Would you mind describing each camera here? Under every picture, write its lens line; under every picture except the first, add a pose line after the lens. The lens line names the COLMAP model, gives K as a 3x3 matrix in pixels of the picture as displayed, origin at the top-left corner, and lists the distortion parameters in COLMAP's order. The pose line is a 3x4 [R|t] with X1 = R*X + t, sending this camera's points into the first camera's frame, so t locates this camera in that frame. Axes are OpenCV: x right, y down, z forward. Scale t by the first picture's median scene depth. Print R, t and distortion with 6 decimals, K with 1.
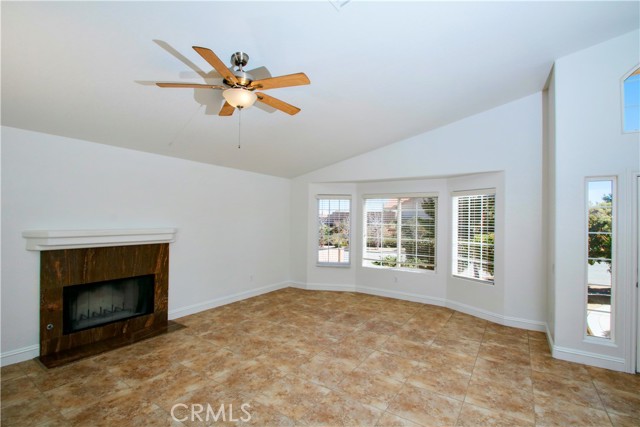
lens RADIAL K [[299.5, 0, 318.6], [0, 299.5, 217.1], [0, 0, 1]] dist [0.022378, -0.021810]
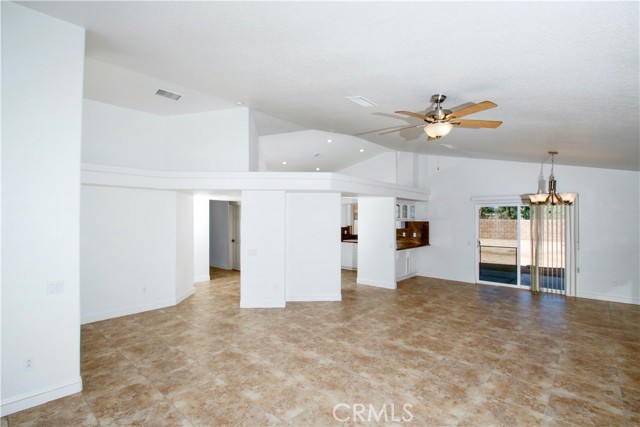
lens RADIAL K [[299.5, 0, 318.6], [0, 299.5, 217.1], [0, 0, 1]] dist [0.022378, -0.021810]
pose [[-0.988512, -0.017066, 0.150176, 0.027427], [-0.018595, 0.999789, -0.008780, -0.012775], [-0.149994, -0.011472, -0.988620, 1.859268]]
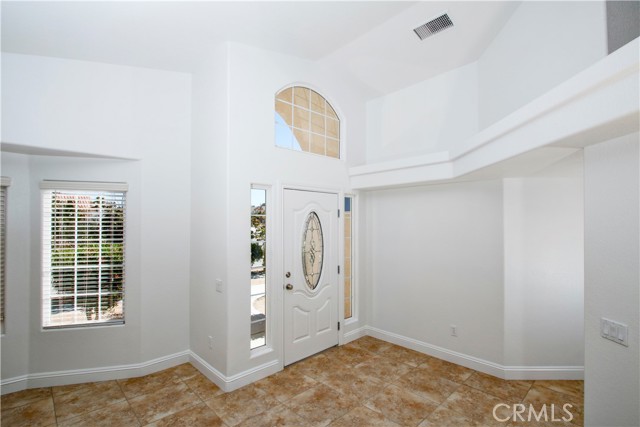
lens RADIAL K [[299.5, 0, 318.6], [0, 299.5, 217.1], [0, 0, 1]] dist [0.022378, -0.021810]
pose [[0.221742, 0.012052, 0.975031, 0.005887], [-0.002741, 0.999927, -0.011736, -0.018395], [-0.975101, -0.000070, 0.221759, 0.606648]]
